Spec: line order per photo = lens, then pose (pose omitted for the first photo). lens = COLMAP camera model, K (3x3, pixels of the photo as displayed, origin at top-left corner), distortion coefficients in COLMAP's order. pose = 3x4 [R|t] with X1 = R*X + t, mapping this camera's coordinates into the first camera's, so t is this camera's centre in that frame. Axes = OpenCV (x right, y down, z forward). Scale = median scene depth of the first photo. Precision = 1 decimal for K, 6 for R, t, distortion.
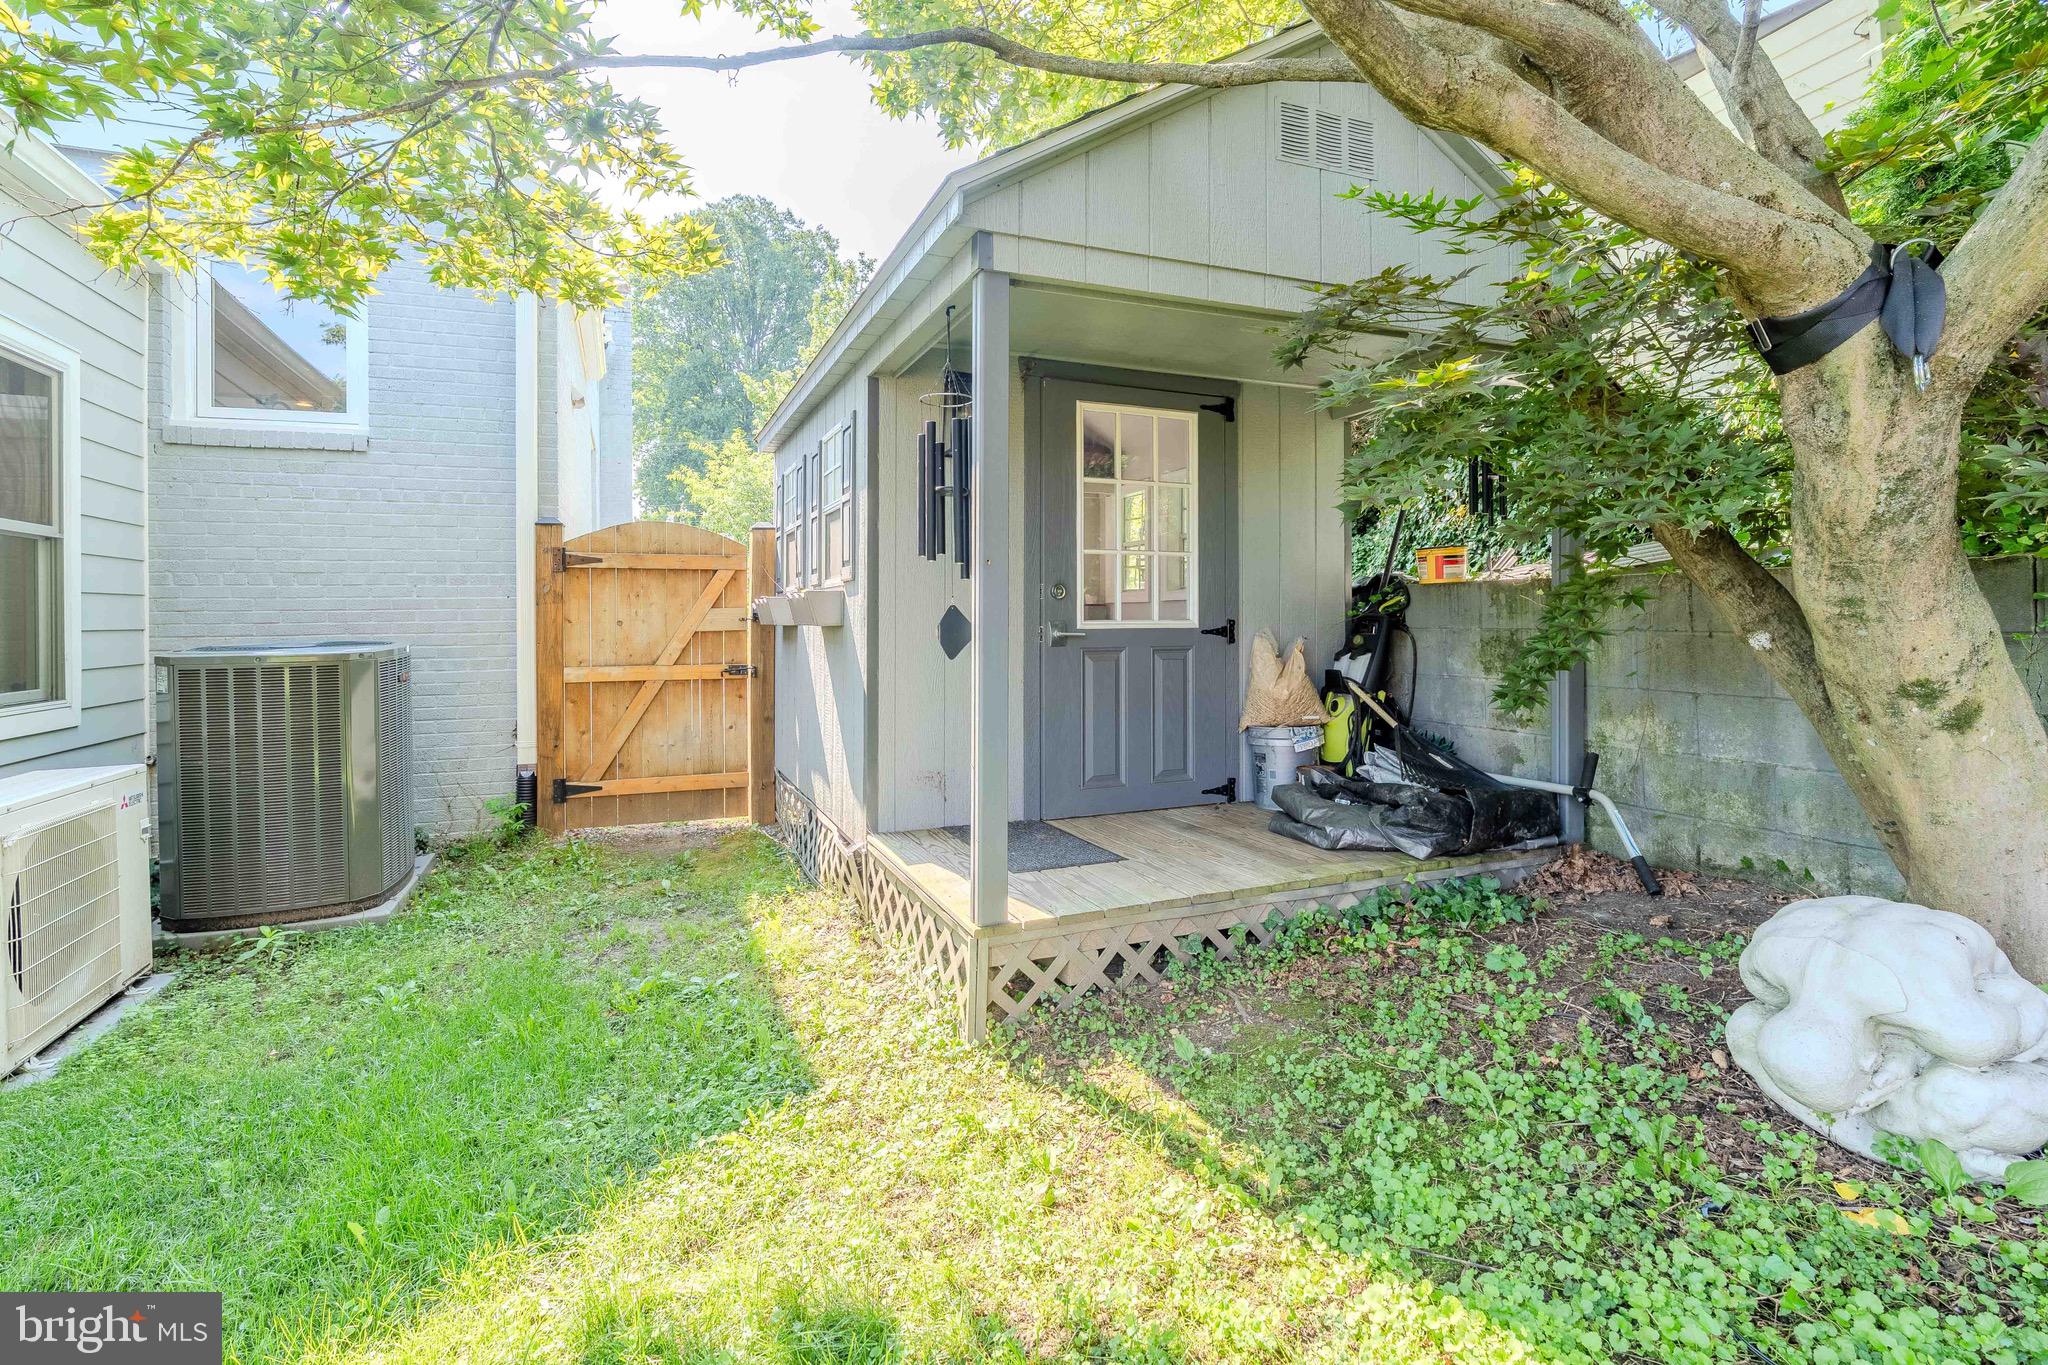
lens RADIAL K [[935.8, 0, 945.8], [0, 935.8, 629.2], [0, 0, 1]] dist [-0.004790, -0.000764]
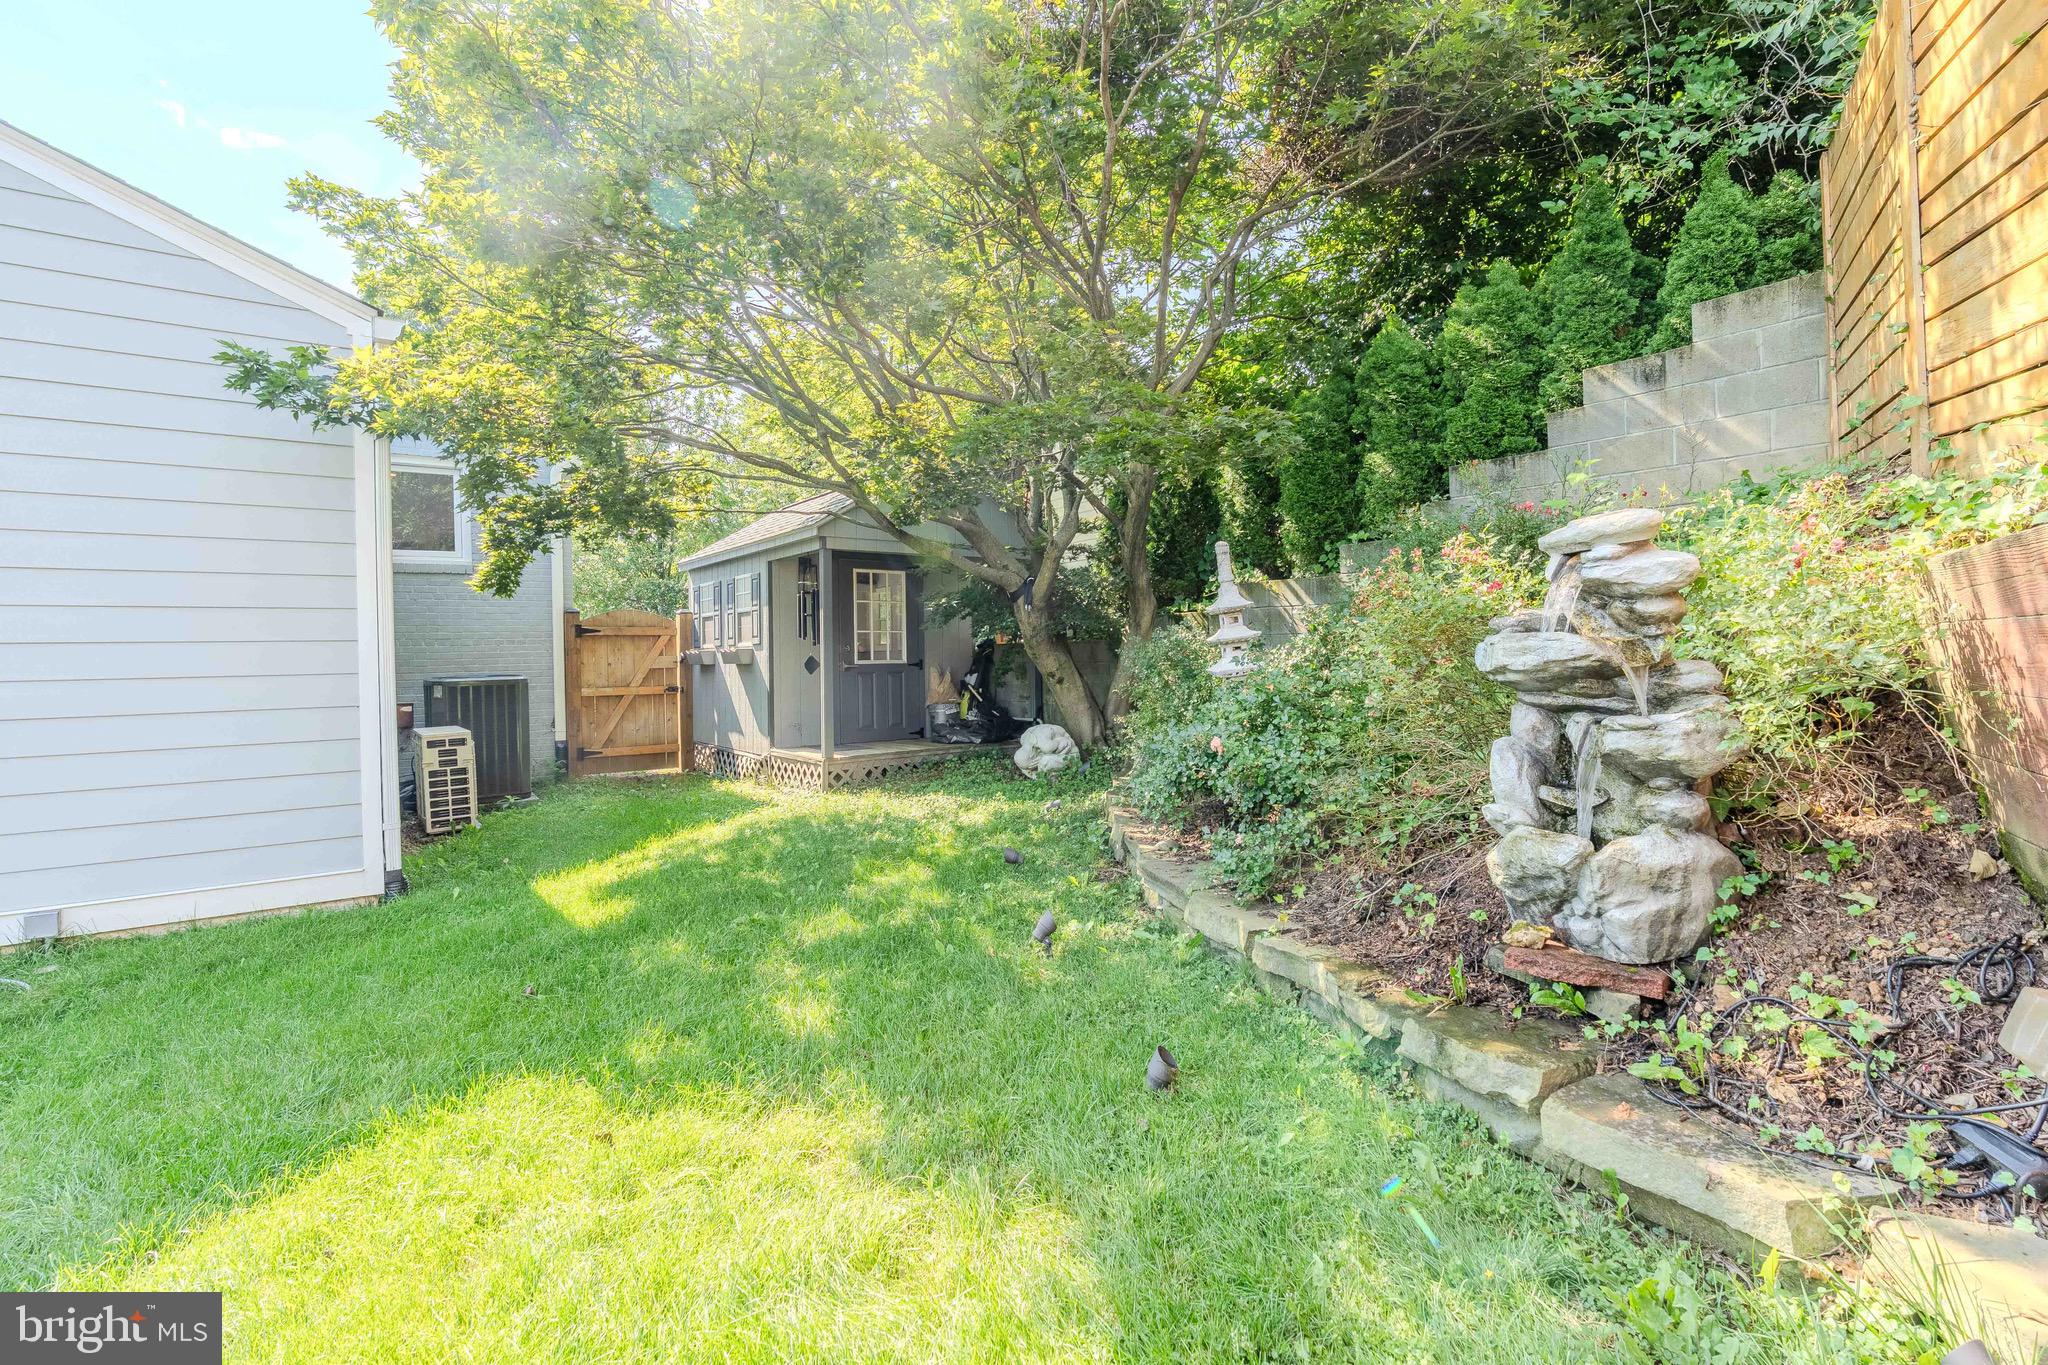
lens RADIAL K [[935.8, 0, 1012.0], [0, 935.8, 670.0], [0, 0, 1]] dist [-0.004790, -0.000764]
pose [[0.952285, -0.012968, 0.304933, -0.190035], [0.013257, 0.999911, 0.001124, 0.016224], [-0.304921, 0.002972, 0.952373, -1.290485]]
